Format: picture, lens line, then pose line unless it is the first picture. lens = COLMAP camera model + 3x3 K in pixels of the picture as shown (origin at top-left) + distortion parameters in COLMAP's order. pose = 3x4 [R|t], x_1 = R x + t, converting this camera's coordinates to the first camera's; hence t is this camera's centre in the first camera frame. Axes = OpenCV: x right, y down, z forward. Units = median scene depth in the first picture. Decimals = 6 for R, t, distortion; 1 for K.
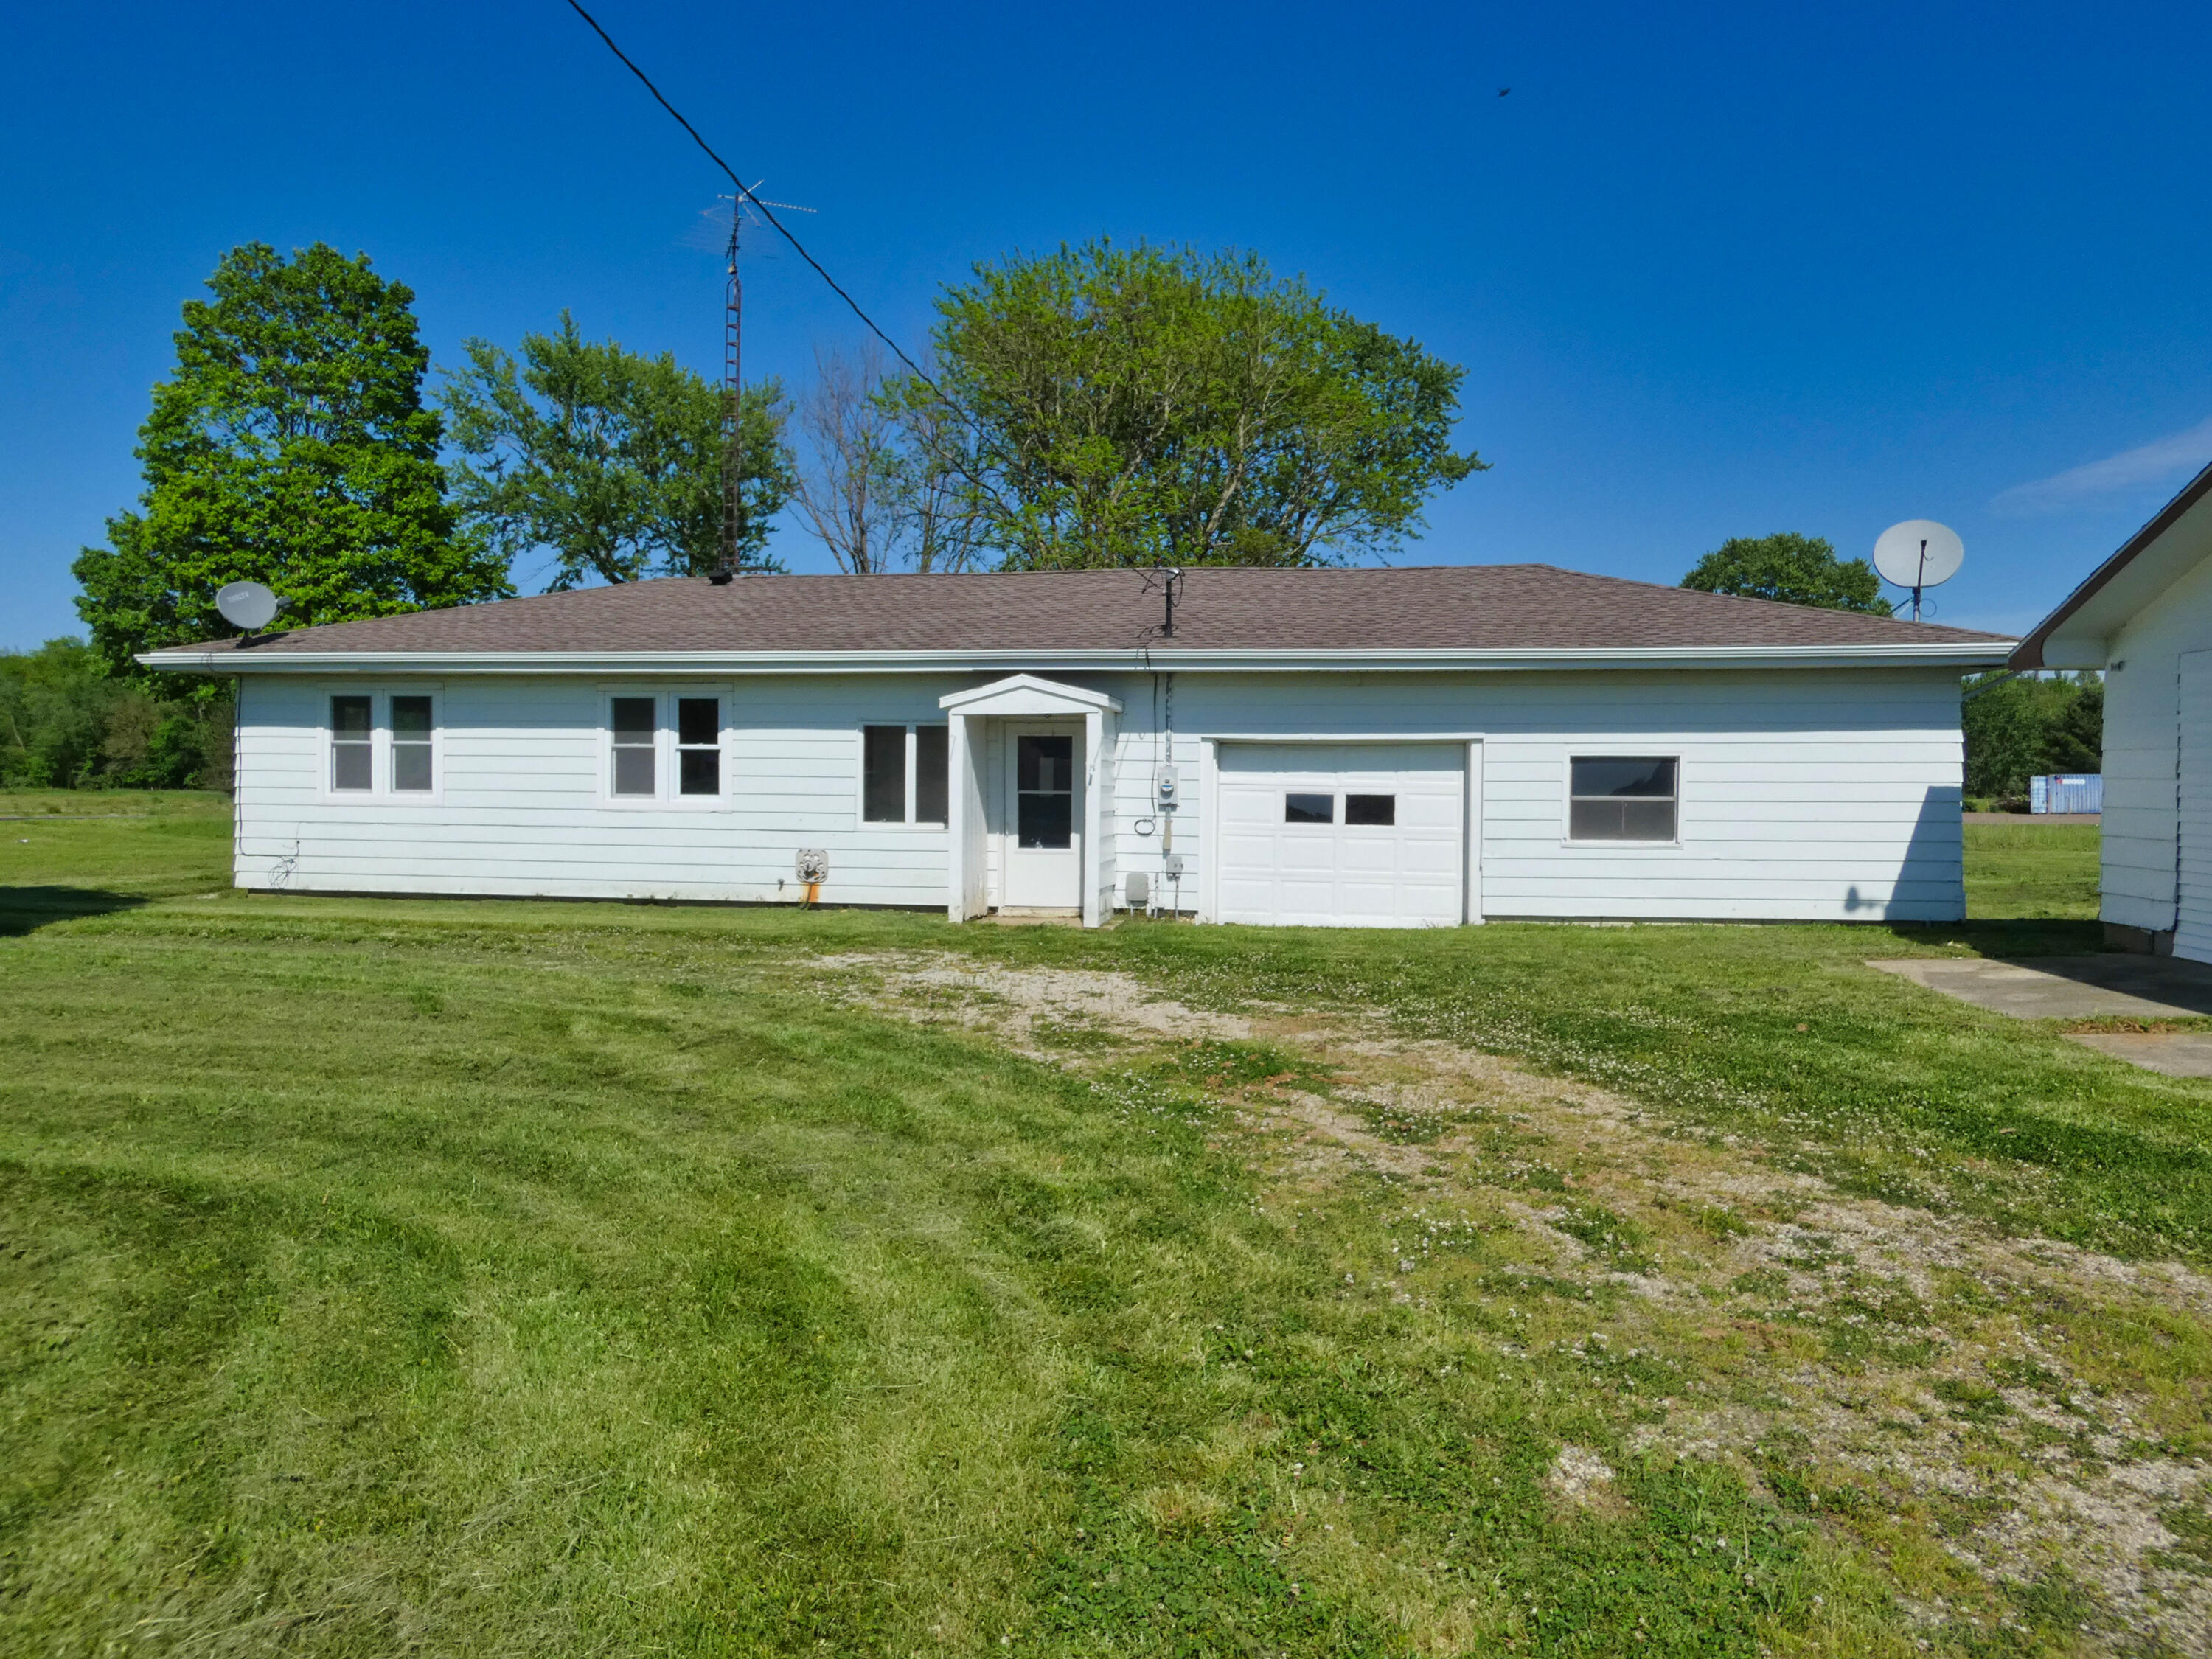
lens RADIAL K [[1465.6, 0, 1106.0], [0, 1465.6, 829.5], [0, 0, 1]] dist [0.053579, 0.001558]
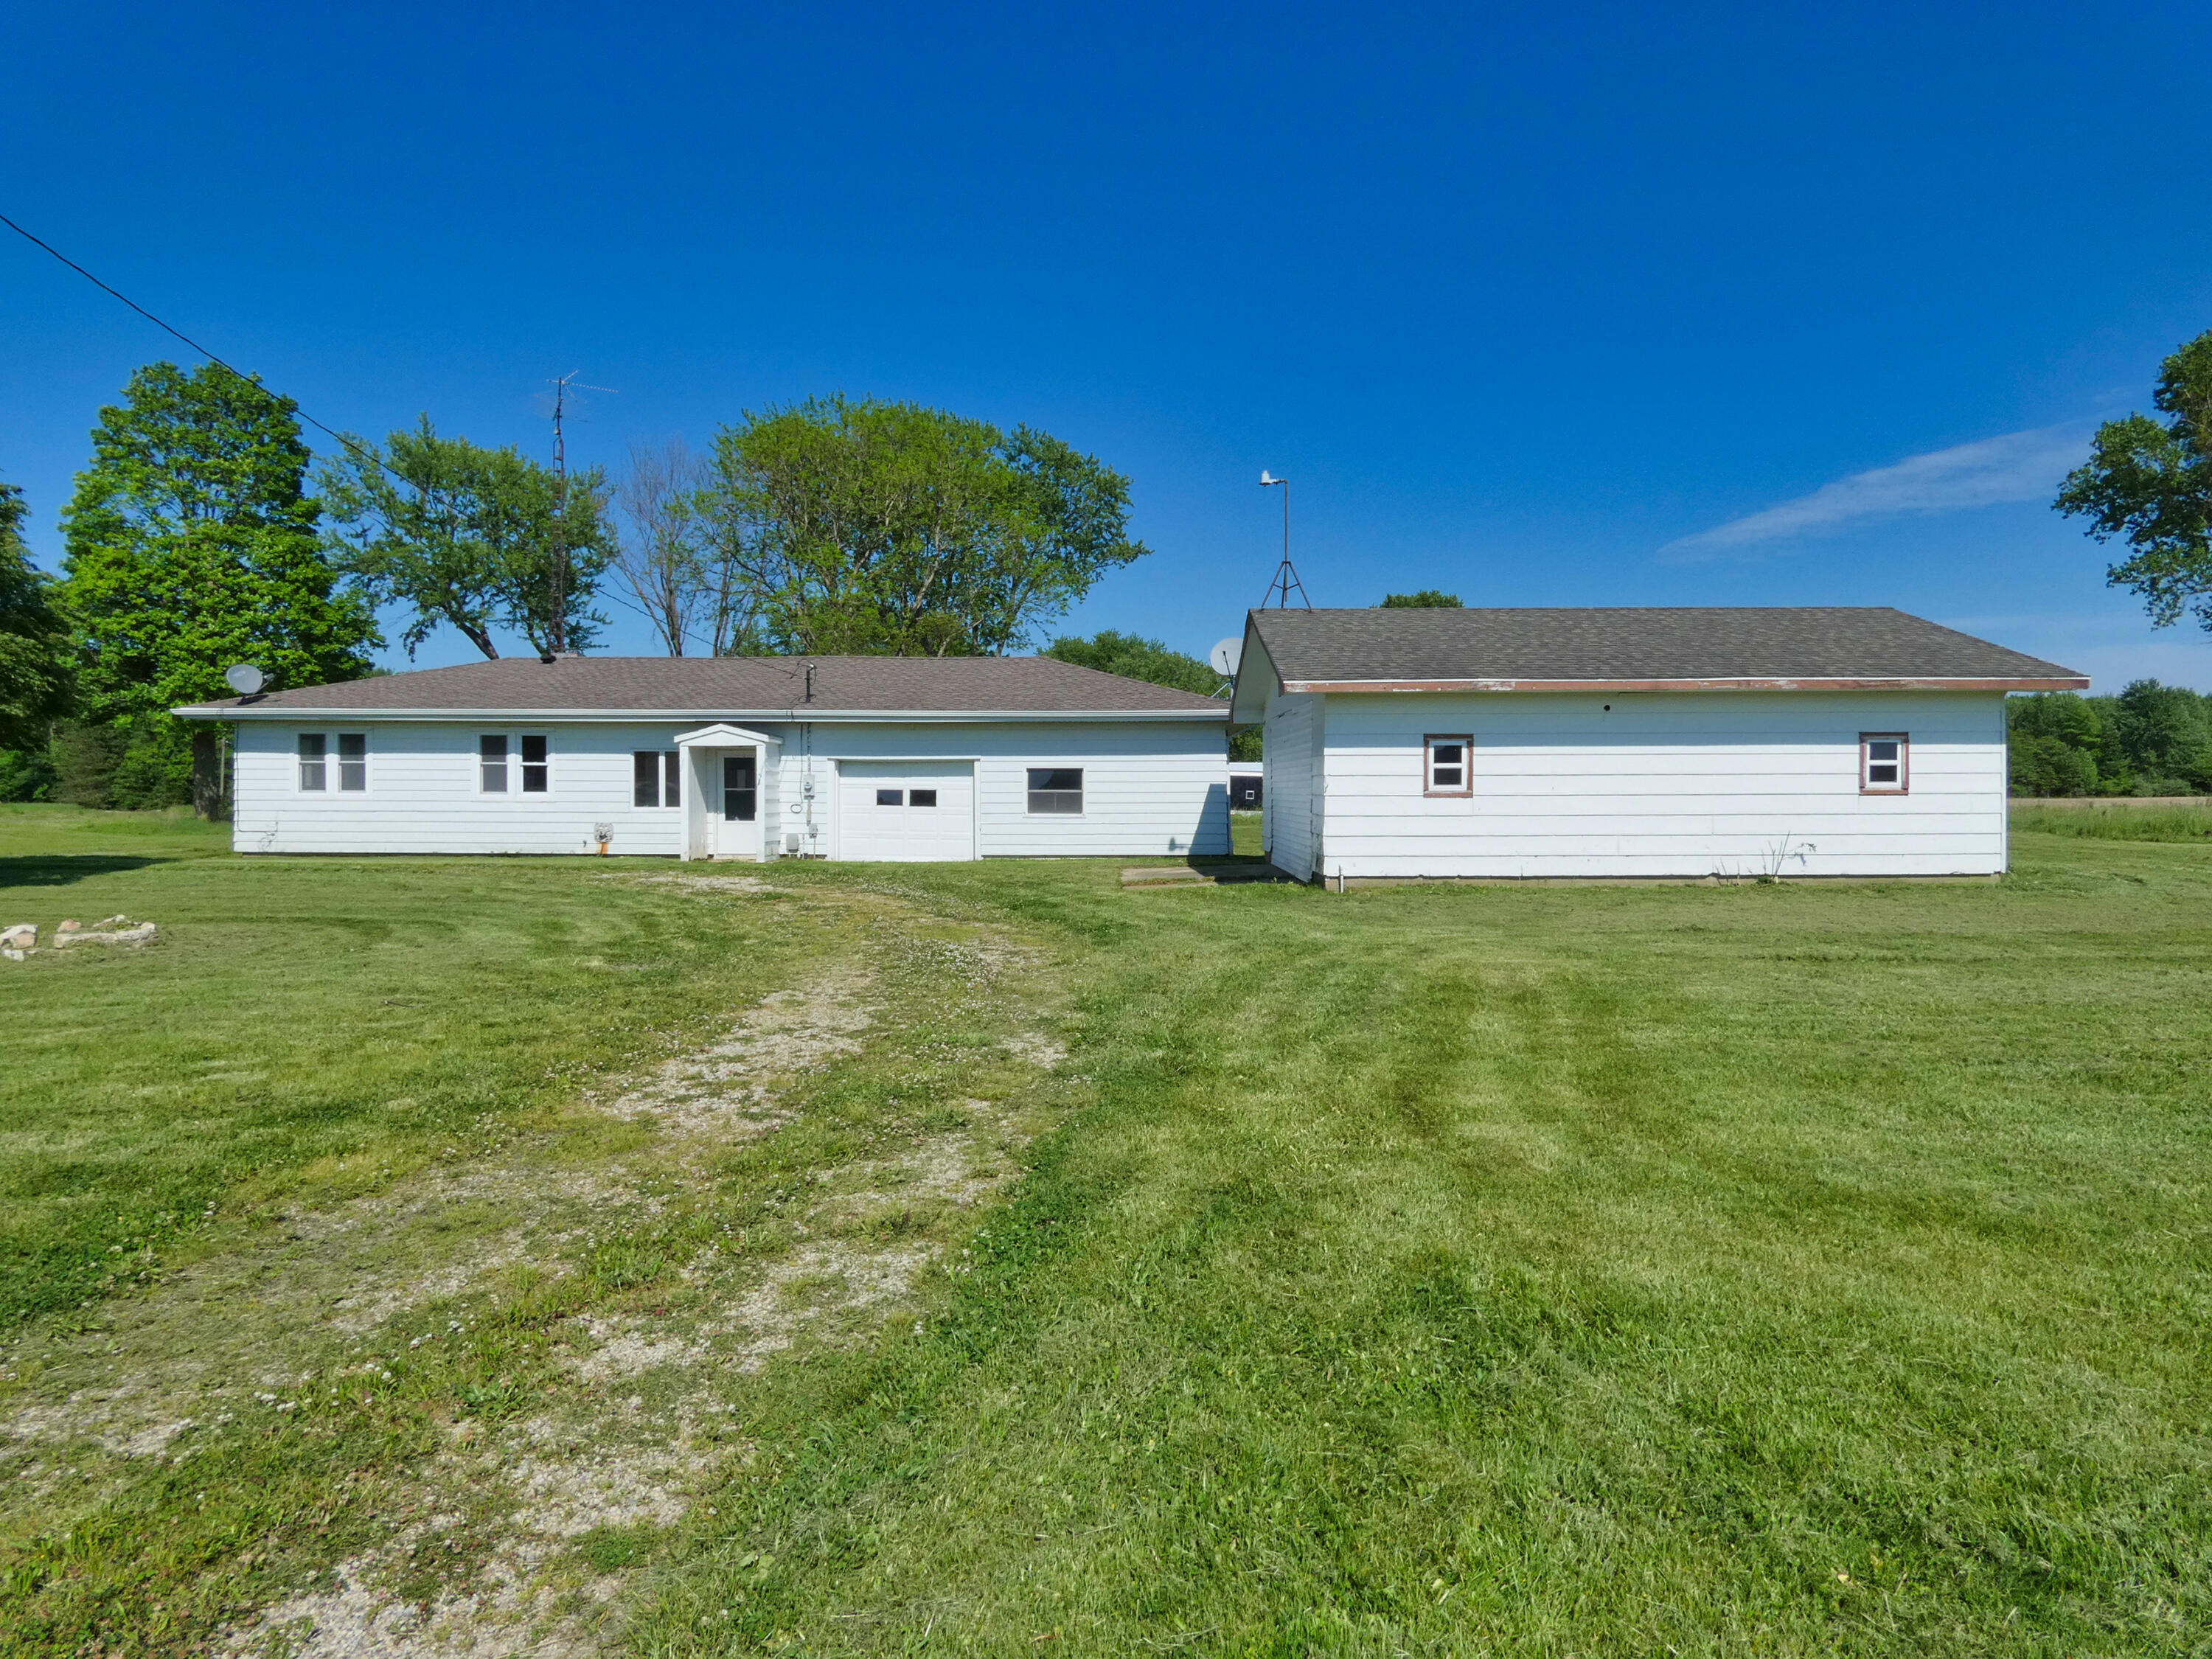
lens RADIAL K [[1406.5, 0, 1106.0], [0, 1406.5, 829.5], [0, 0, 1]] dist [0.061642, -0.001786]
pose [[0.994013, -0.008671, 0.108913, 0.183176], [0.009327, 0.999941, -0.005512, 0.031682], [-0.108859, 0.006495, 0.994036, -0.643076]]
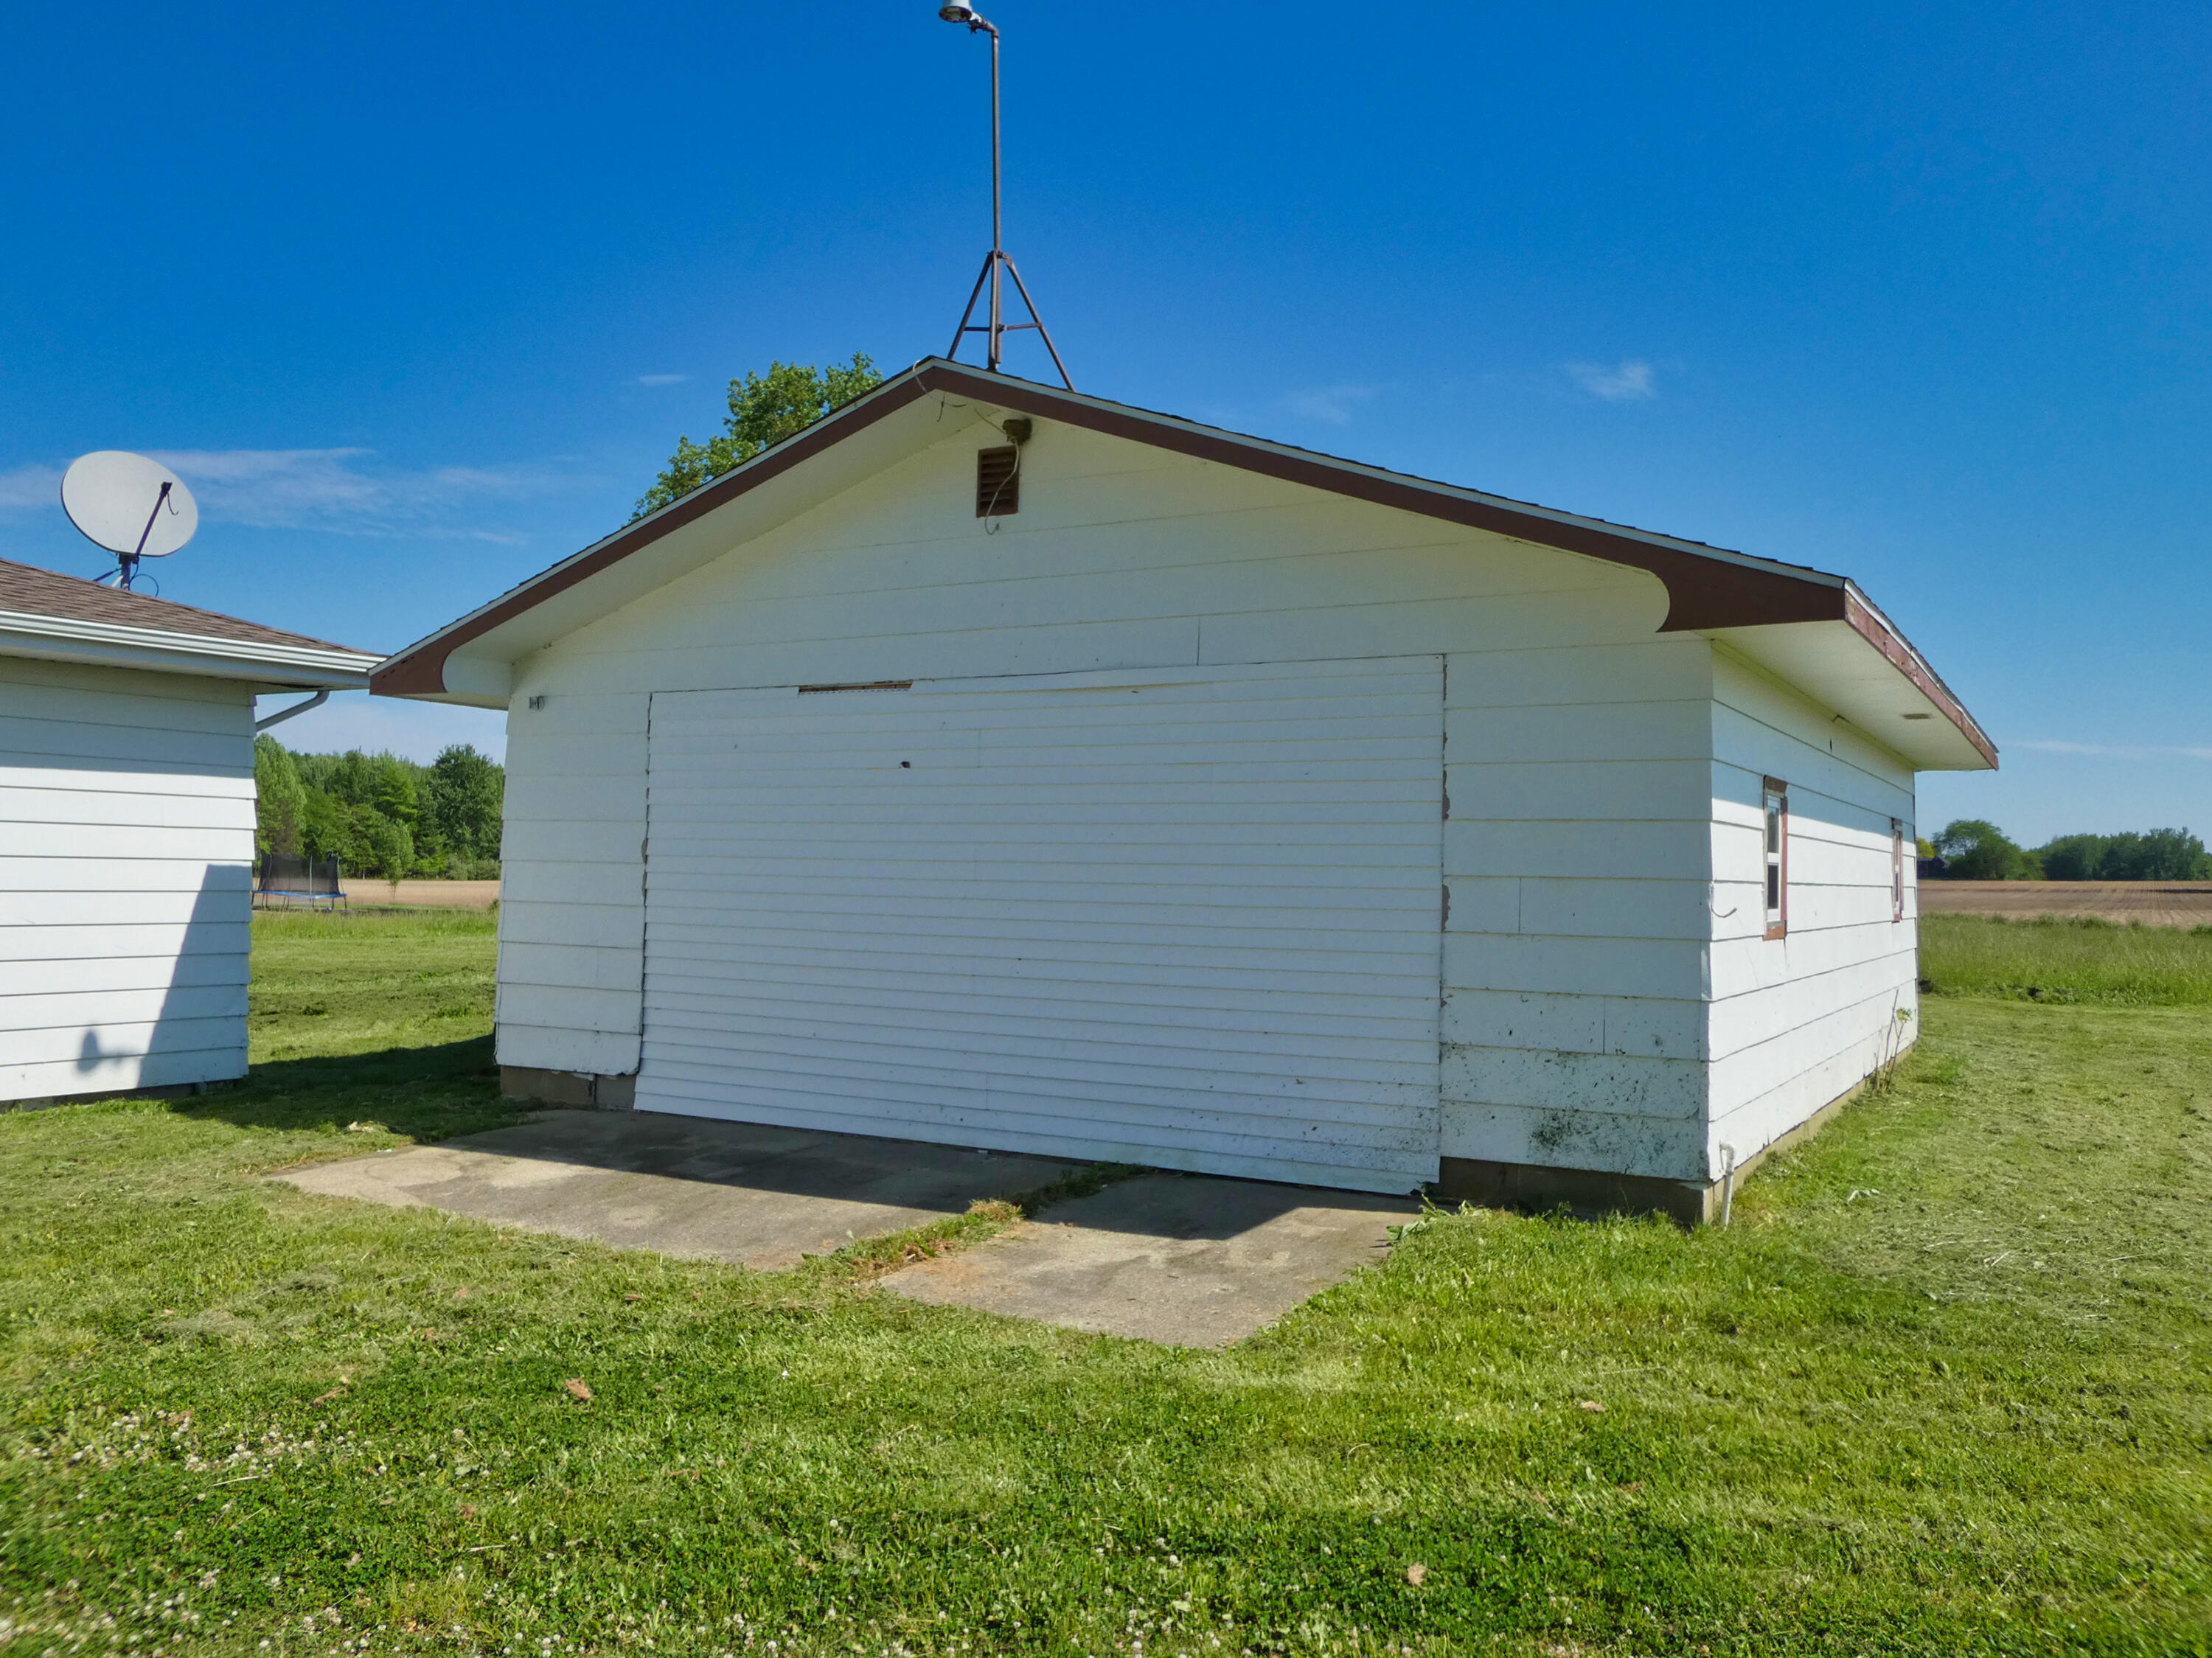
lens RADIAL K [[1784.0, 0, 1106.0], [0, 1784.0, 829.0], [0, 0, 1]] dist [-0.001406, -0.000719]
pose [[0.370714, 0.029792, 0.928269, -0.002715], [0.012458, 0.999236, -0.037045, -0.009997], [-0.928664, 0.025298, 0.370059, 0.304695]]
